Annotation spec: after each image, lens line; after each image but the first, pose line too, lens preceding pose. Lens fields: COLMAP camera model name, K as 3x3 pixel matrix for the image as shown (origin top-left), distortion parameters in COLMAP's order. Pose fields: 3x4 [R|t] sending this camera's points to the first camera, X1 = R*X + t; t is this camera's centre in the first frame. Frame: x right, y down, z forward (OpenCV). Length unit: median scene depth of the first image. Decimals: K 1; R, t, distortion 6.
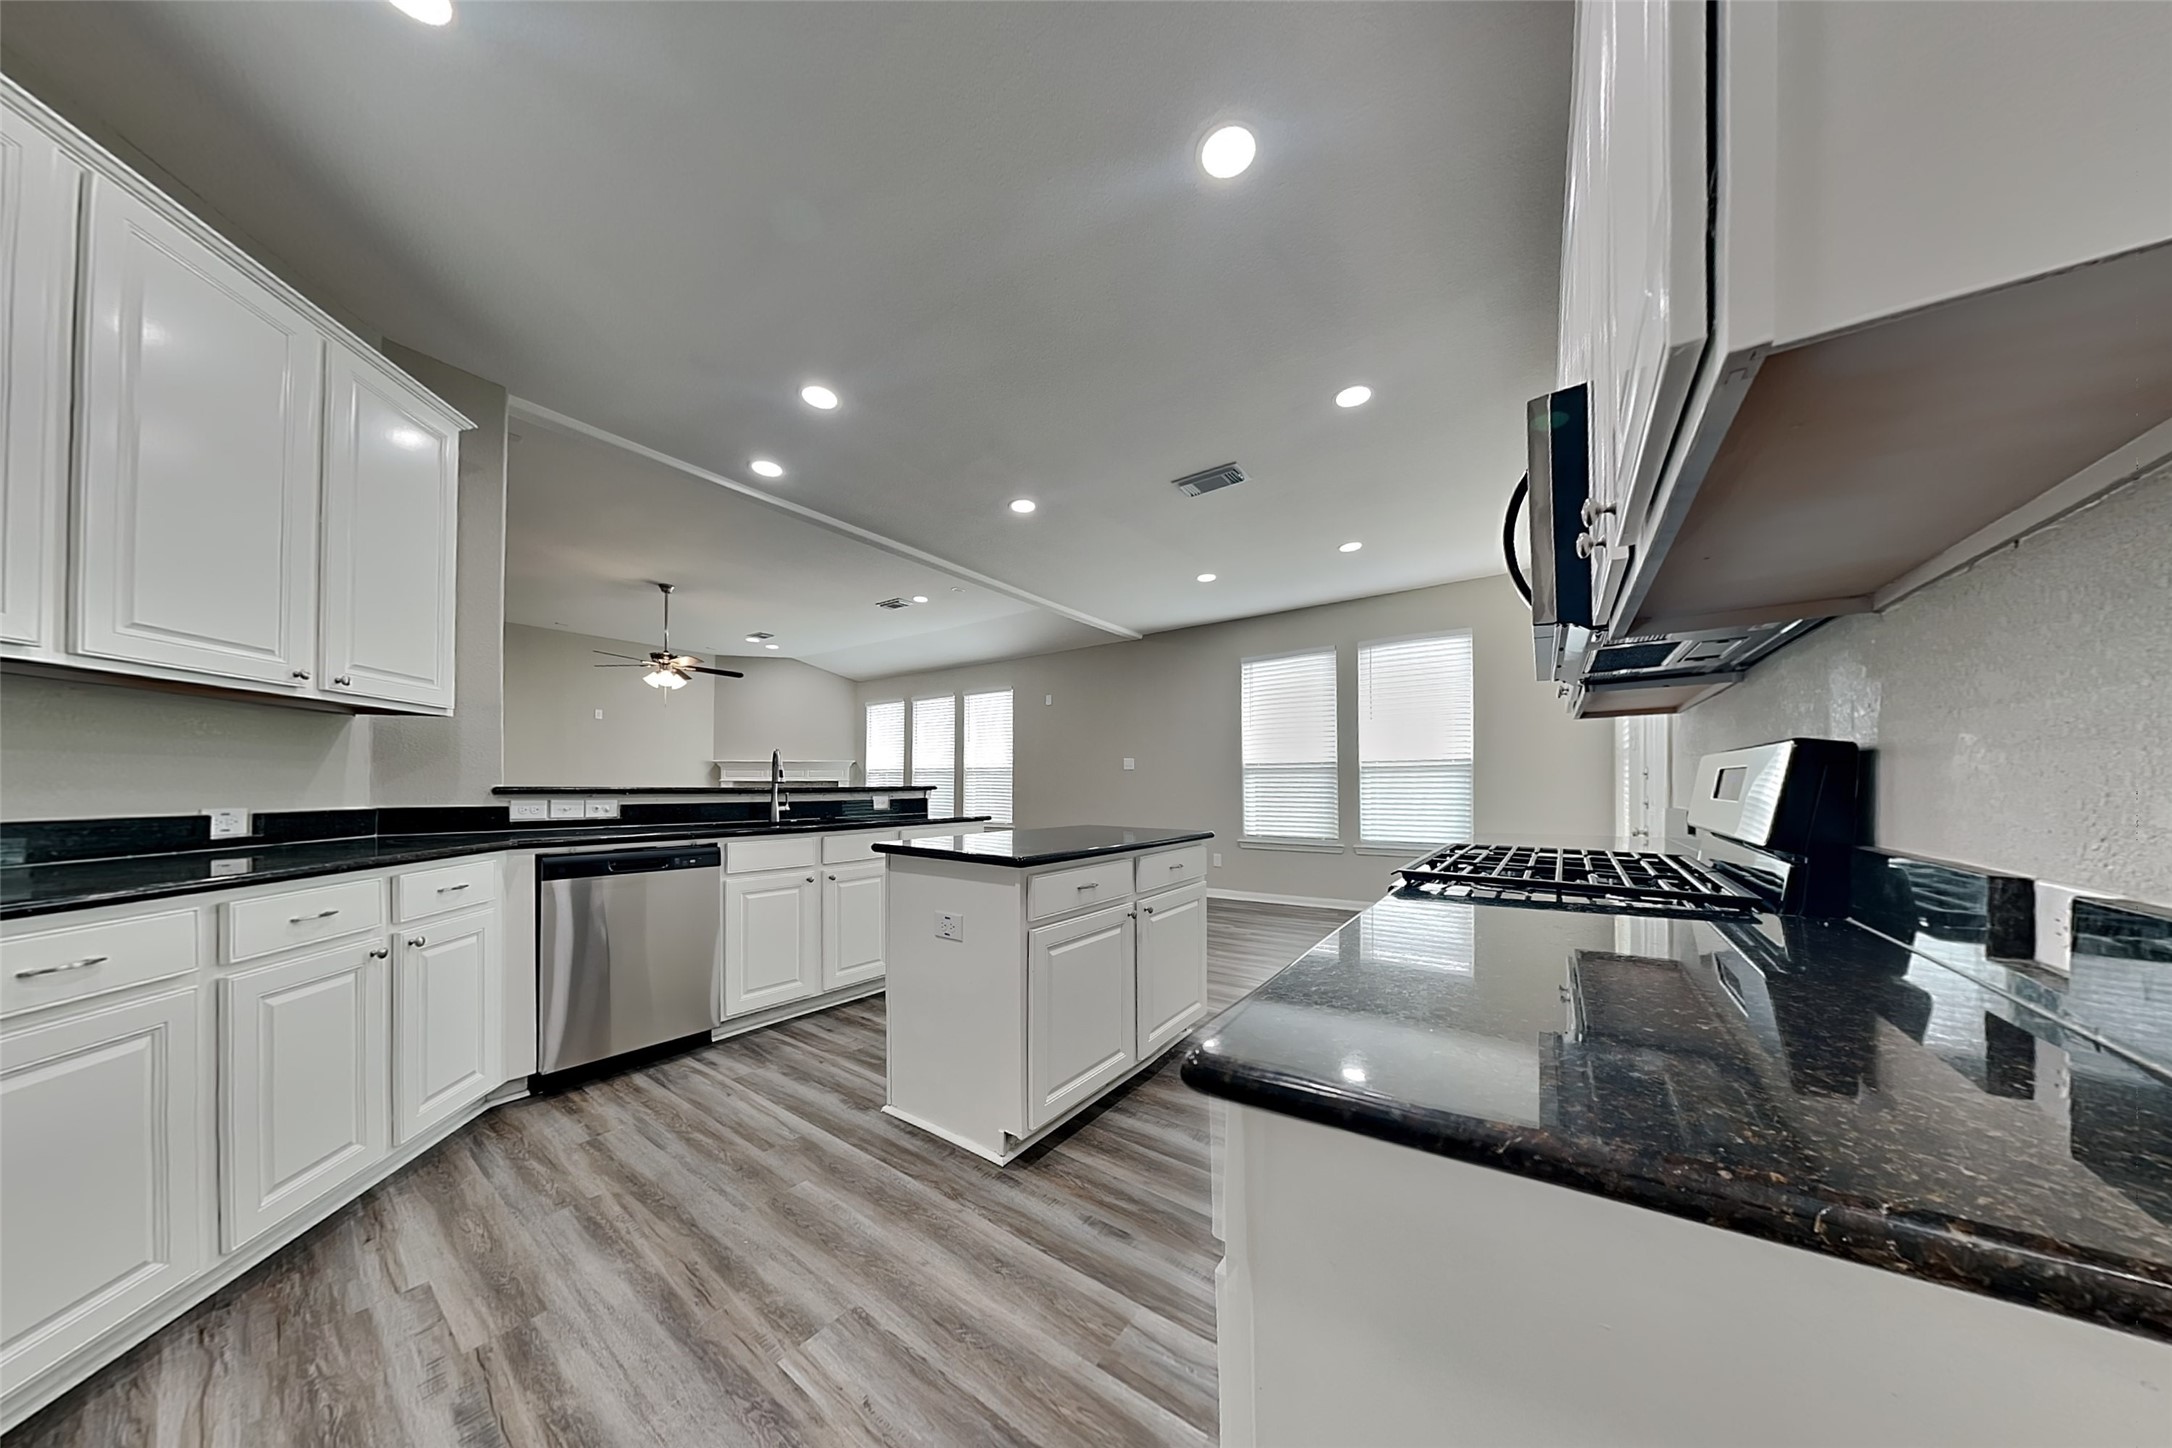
lens RADIAL K [[629.4, 0, 1090.2], [0, 629.4, 781.5], [0, 0, 1]] dist [-0.000388, -0.000005]
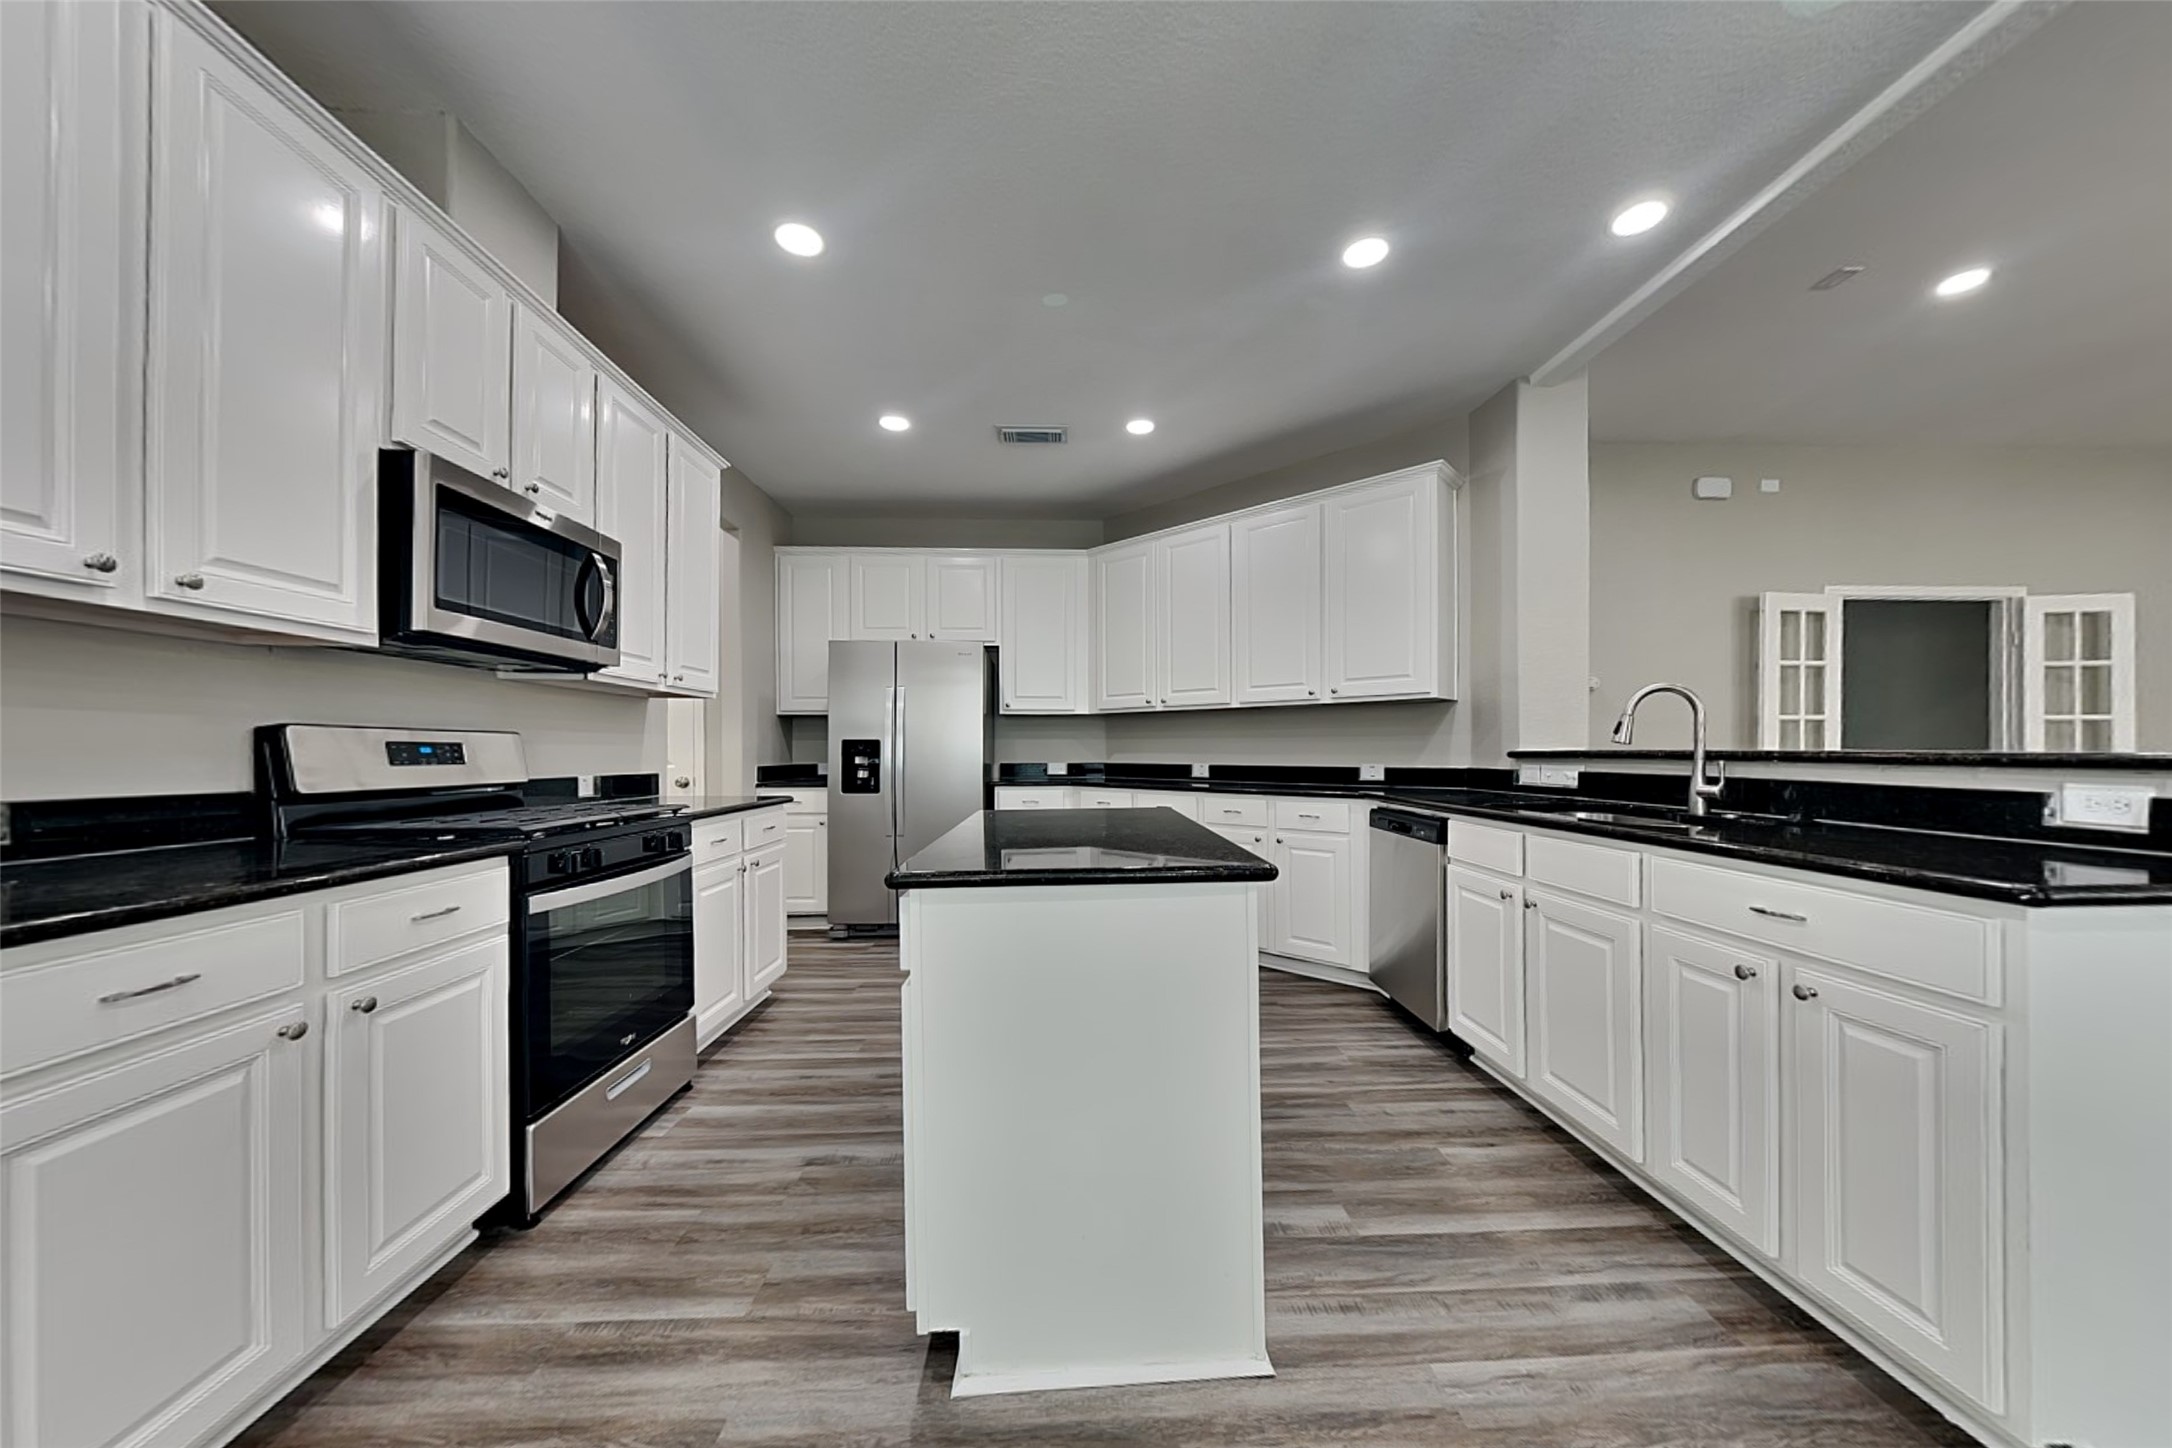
lens RADIAL K [[726.4, 0, 1079.7], [0, 726.4, 750.3], [0, 0, 1]] dist [-0.000103, -0.000187]
pose [[-0.798824, -0.005314, -0.601541, 0.393921], [0.003242, 0.999908, -0.013139, 0.020639], [0.601556, -0.012446, -0.798734, 1.503049]]
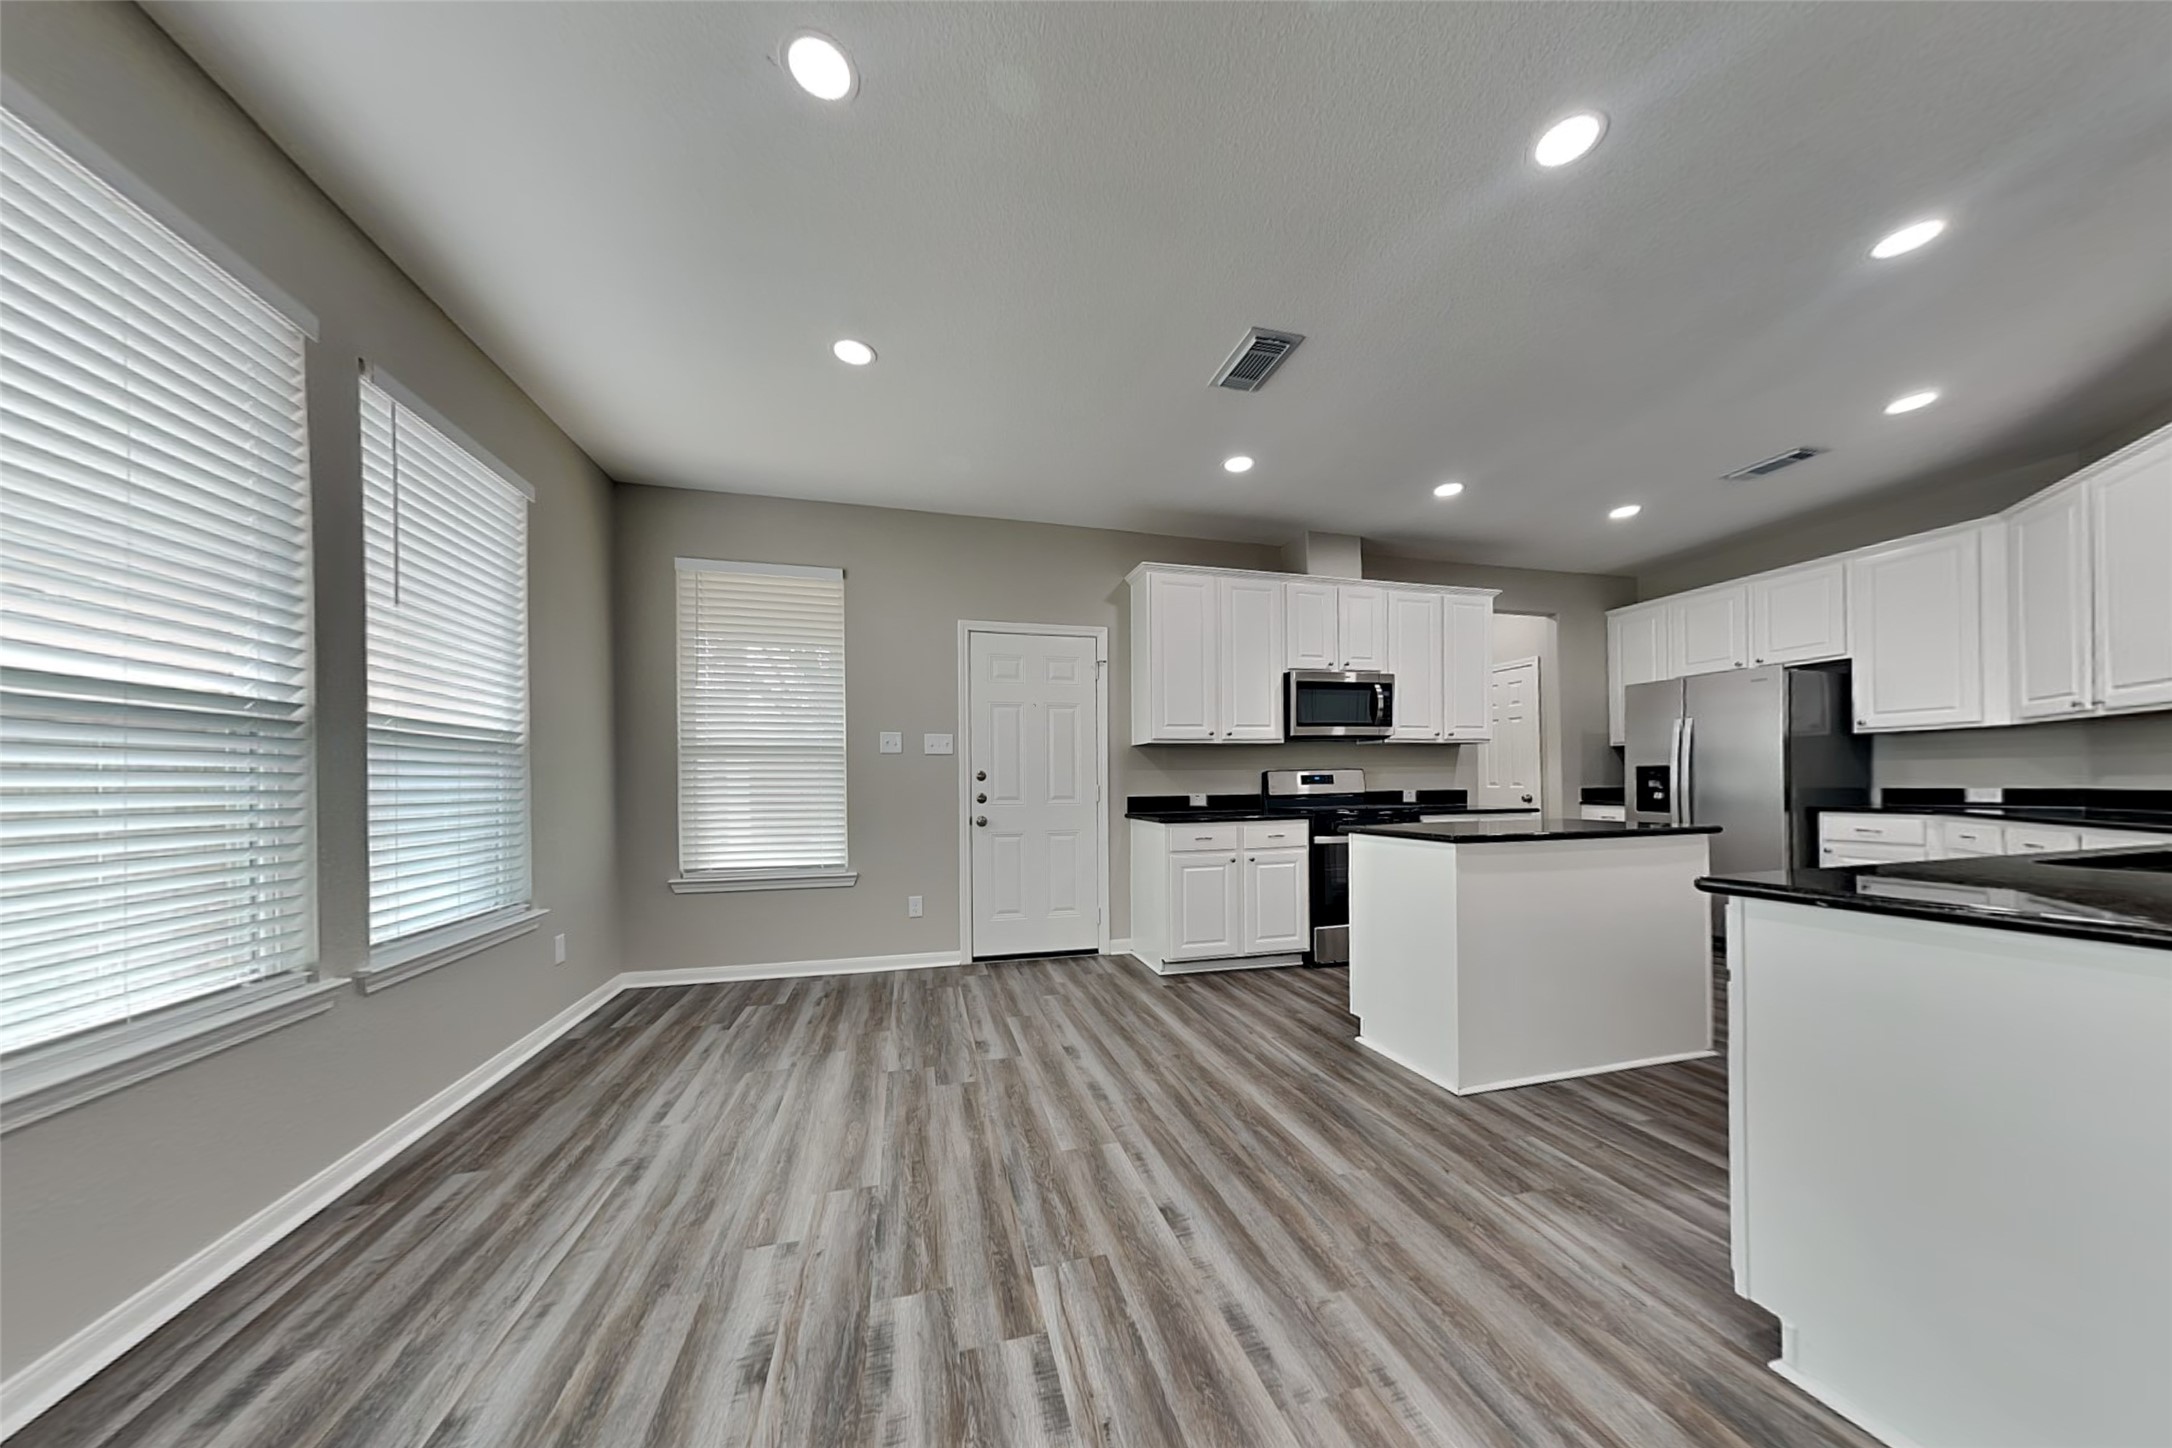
lens RADIAL K [[726.4, 0, 1160.6], [0, 726.4, 778.1], [0, 0, 1]] dist [-0.000103, -0.000187]
pose [[-0.811683, 0.001641, 0.584095, -0.319848], [-0.000554, 0.999993, -0.003580, 0.012692], [-0.584097, -0.003230, -0.811677, 2.285691]]
